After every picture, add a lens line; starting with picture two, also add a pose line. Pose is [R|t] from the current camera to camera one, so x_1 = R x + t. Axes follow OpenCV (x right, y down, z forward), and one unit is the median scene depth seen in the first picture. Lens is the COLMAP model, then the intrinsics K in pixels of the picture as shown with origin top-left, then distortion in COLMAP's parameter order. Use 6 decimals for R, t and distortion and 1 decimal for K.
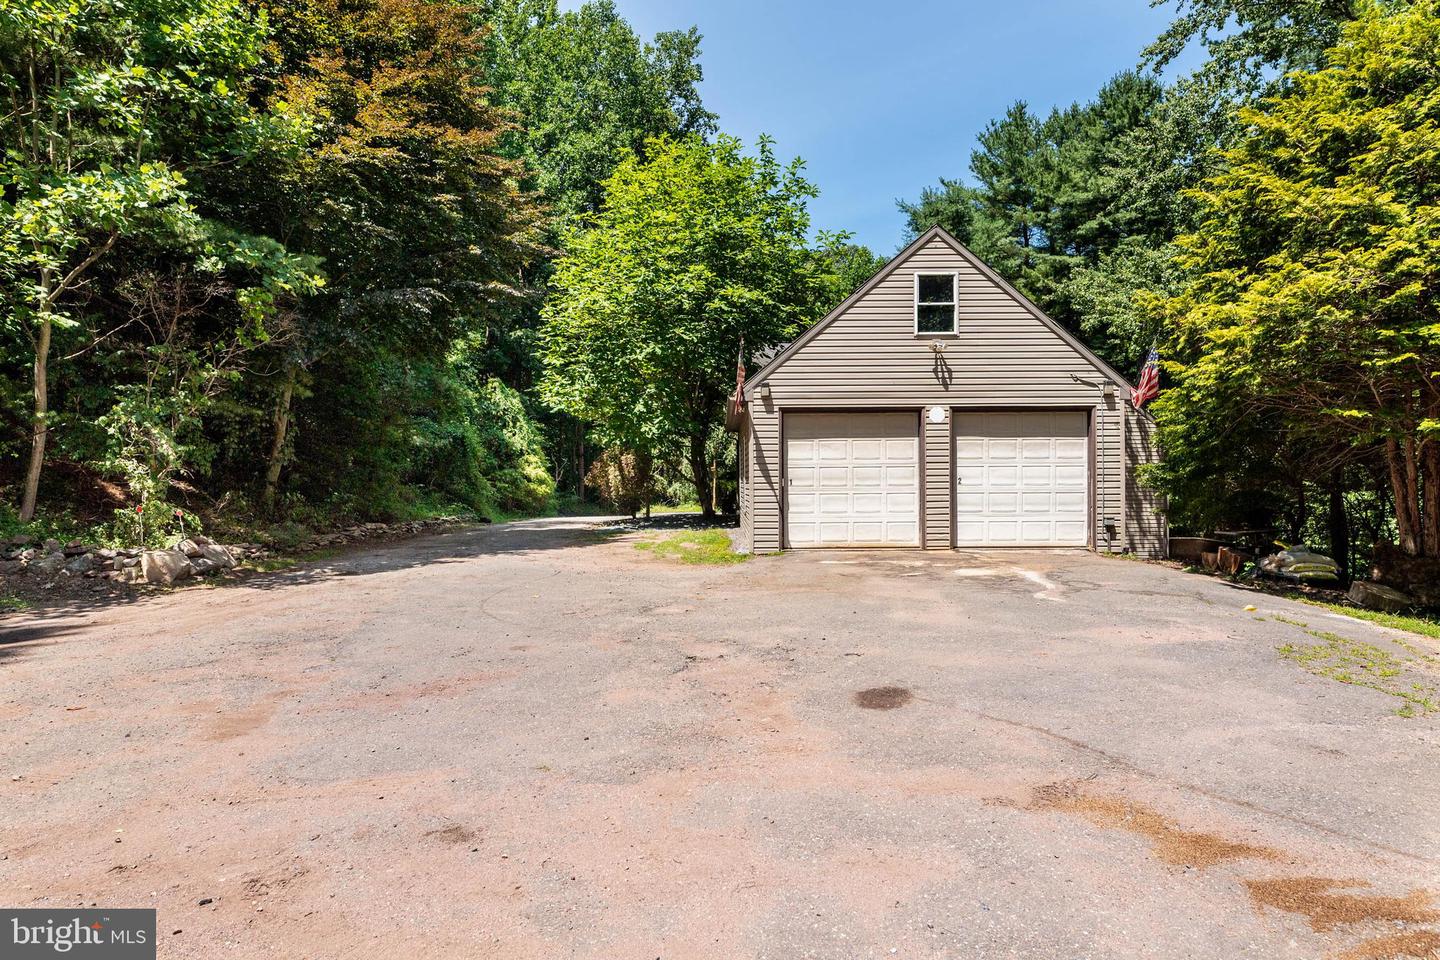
lens RADIAL K [[849.5, 0, 722.4], [0, 849.5, 478.1], [0, 0, 1]] dist [-0.013562, 0.006322]
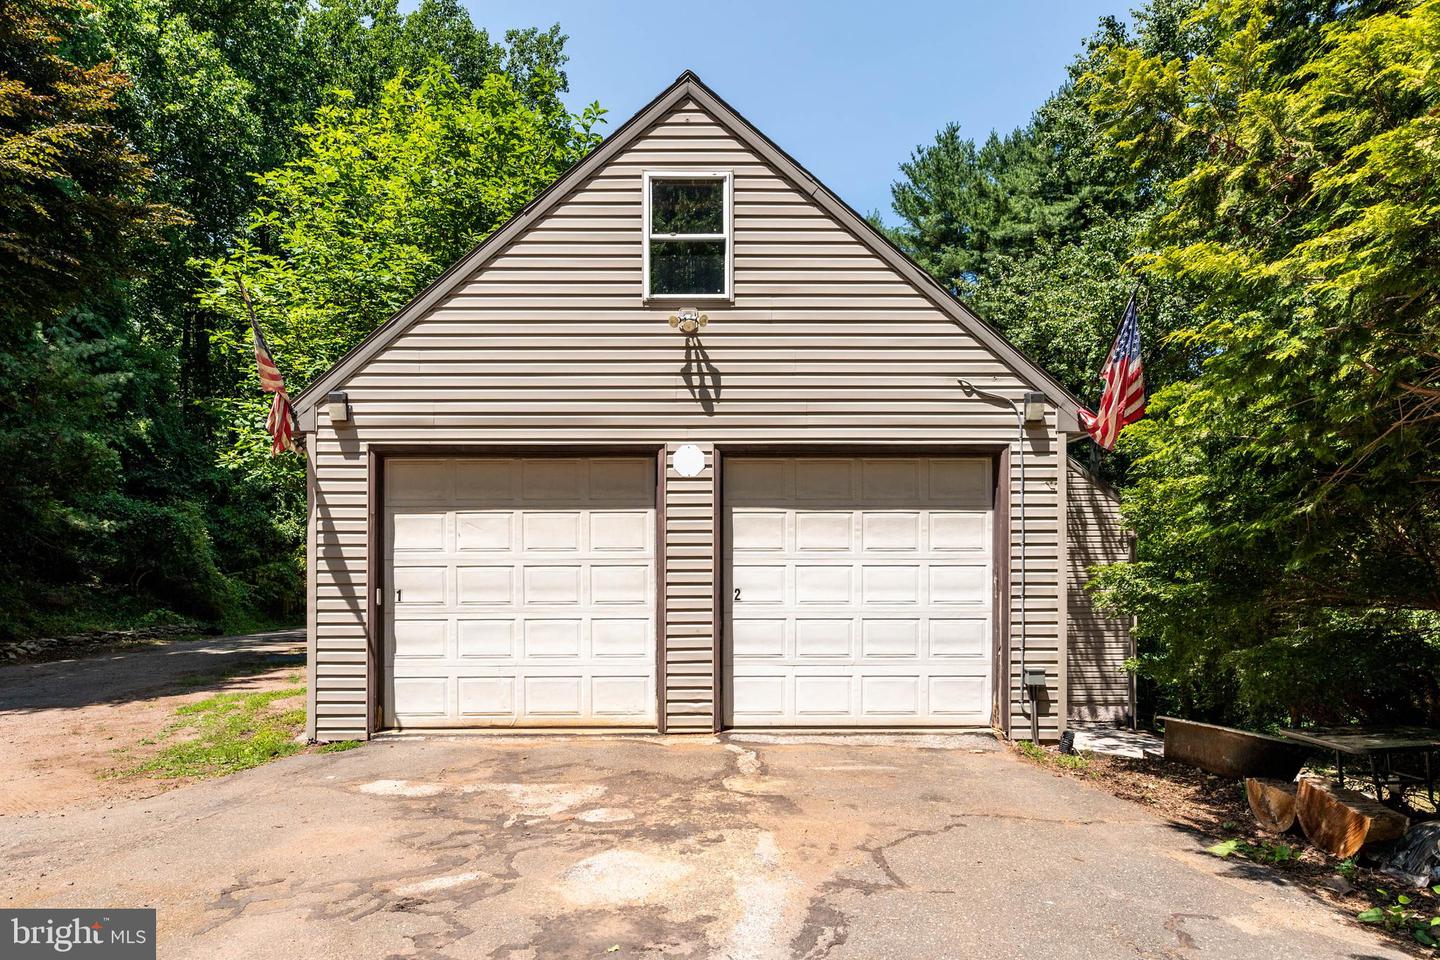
lens RADIAL K [[849.5, 0, 685.9], [0, 849.5, 570.5], [0, 0, 1]] dist [-0.013562, 0.006322]
pose [[0.999928, 0.004087, 0.011281, 0.245359], [-0.004098, 0.999991, 0.000929, -0.011253], [-0.011277, -0.000975, 0.999936, 0.503959]]
